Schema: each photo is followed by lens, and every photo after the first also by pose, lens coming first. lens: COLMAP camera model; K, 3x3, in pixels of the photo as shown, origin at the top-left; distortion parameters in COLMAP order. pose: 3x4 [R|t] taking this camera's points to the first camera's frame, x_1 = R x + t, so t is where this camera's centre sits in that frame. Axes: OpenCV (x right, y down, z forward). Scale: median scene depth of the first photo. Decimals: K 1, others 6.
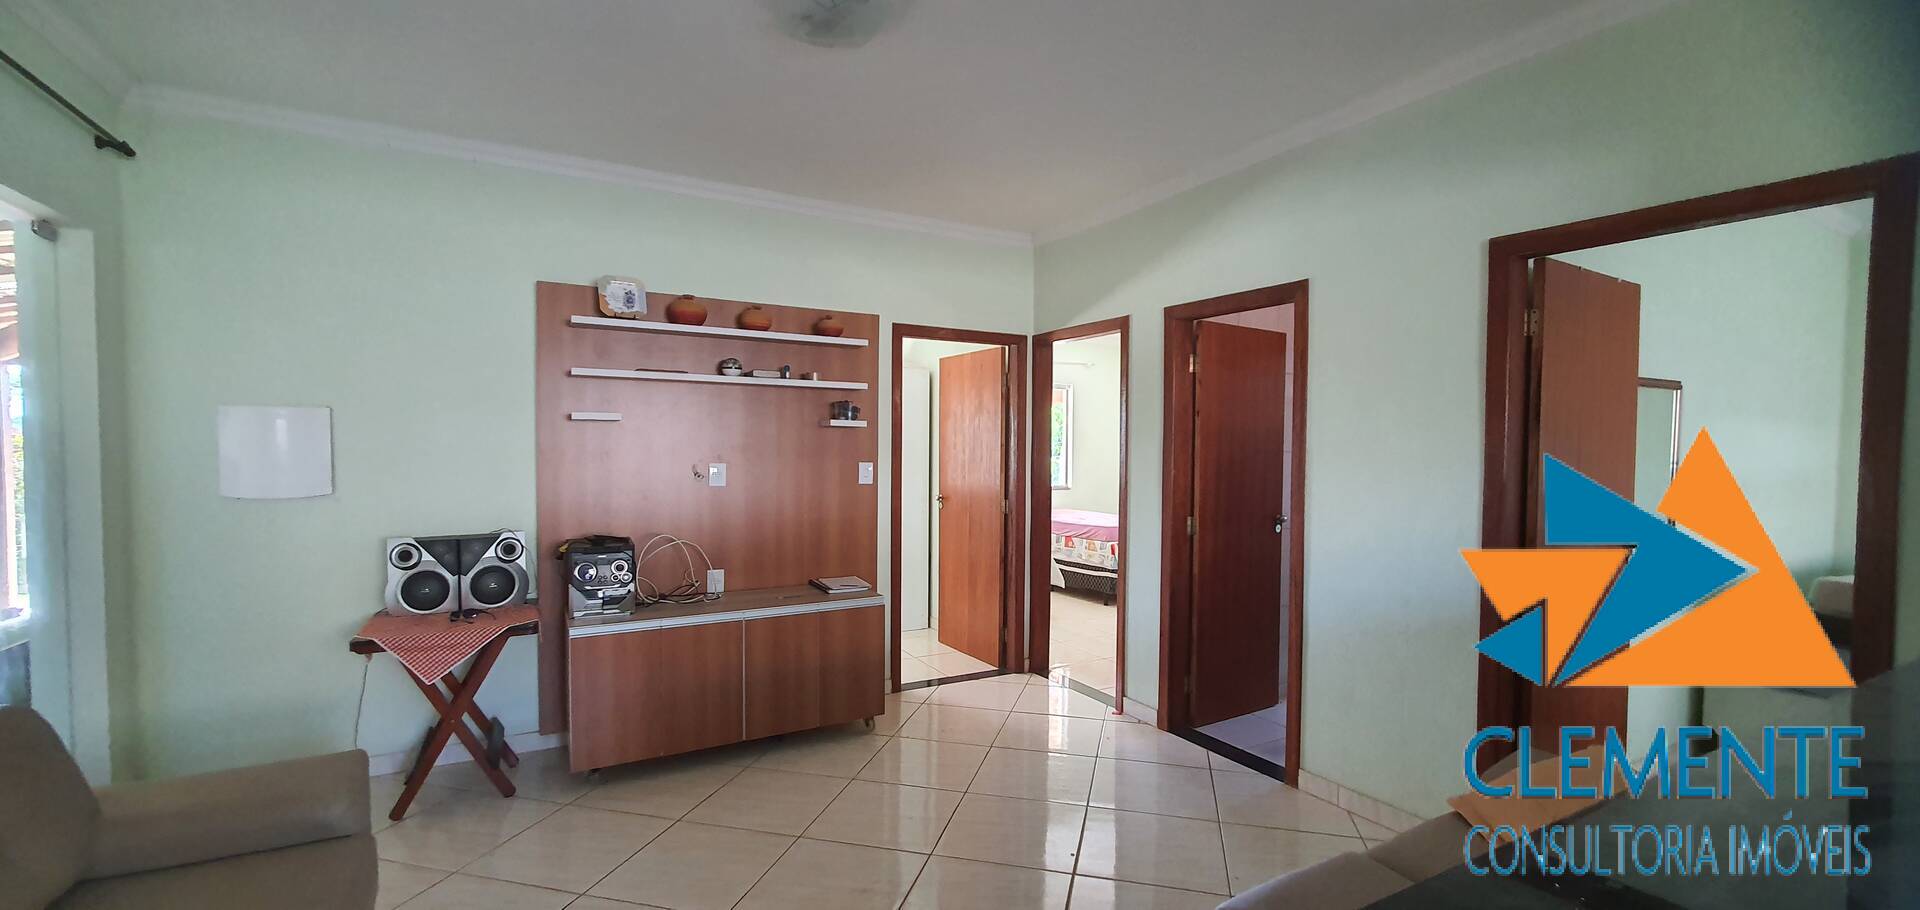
lens RADIAL K [[766.2, 0, 960.6], [0, 766.2, 469.5], [0, 0, 1]] dist [0.000891, -0.000310]
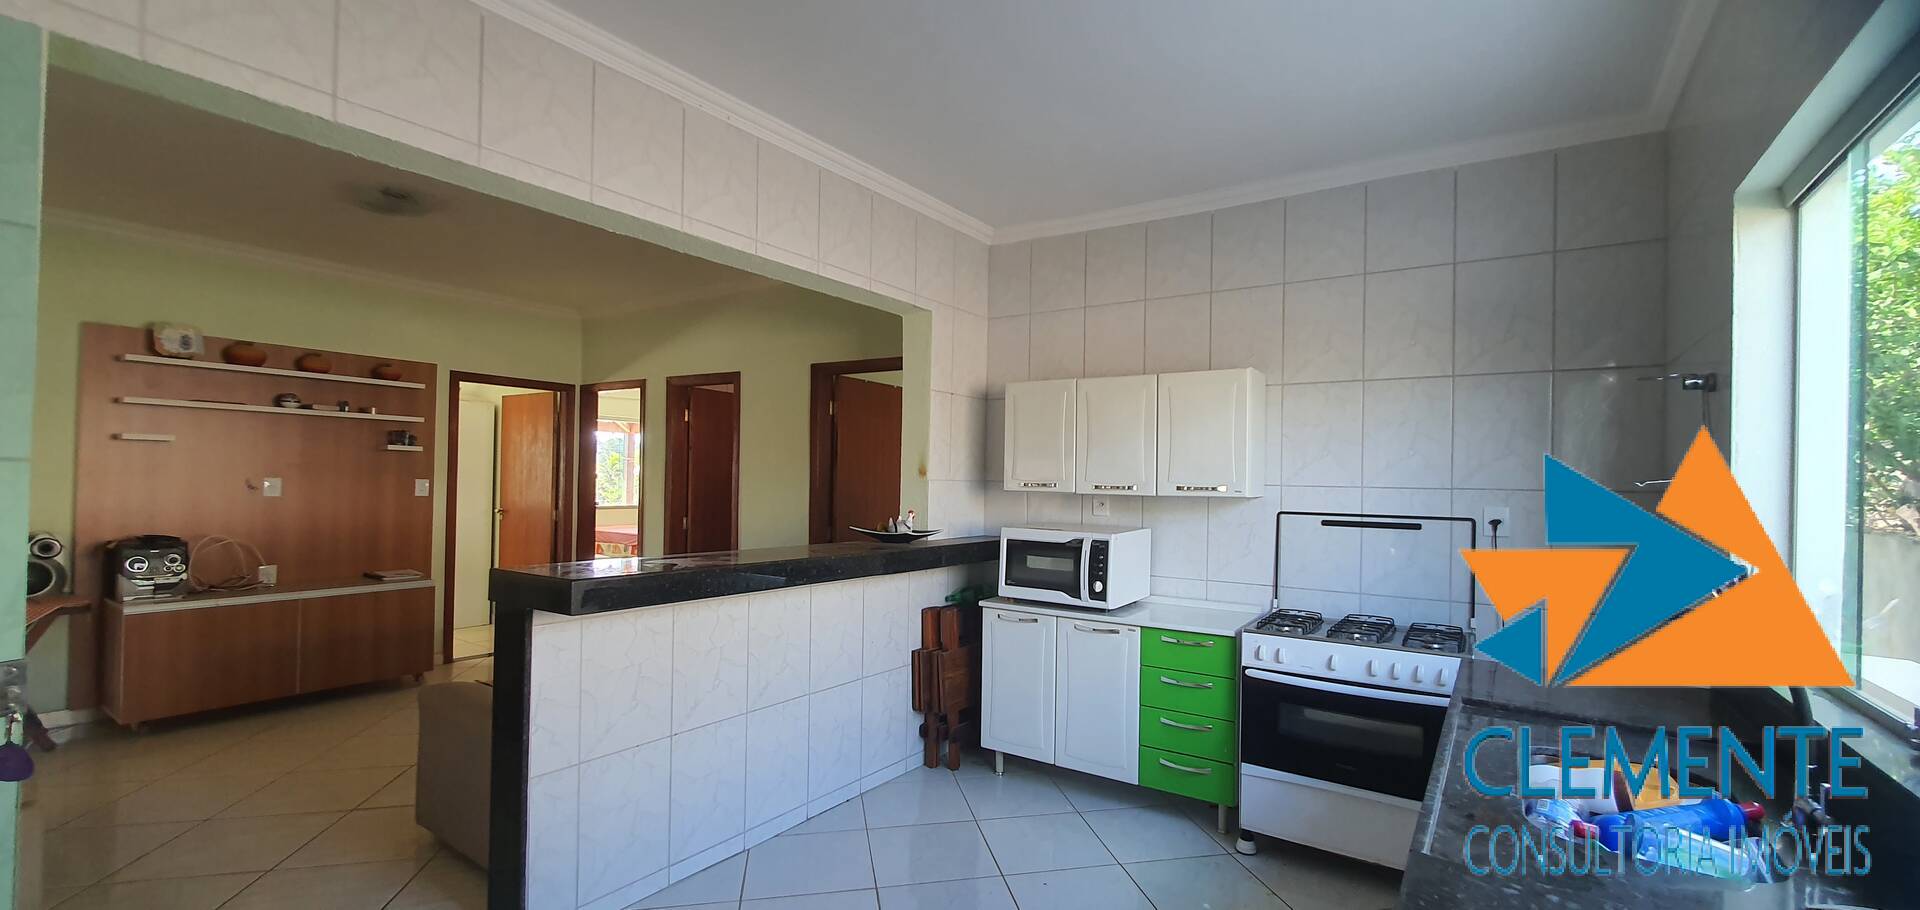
lens RADIAL K [[825.6, 0, 1026.4], [0, 825.6, 473.1], [0, 0, 1]] dist [0.001796, -0.003417]
pose [[0.883357, 0.014336, 0.468481, 0.129367], [0.001991, 0.999408, -0.034337, 0.031747], [-0.468696, 0.031265, 0.882806, -0.726186]]
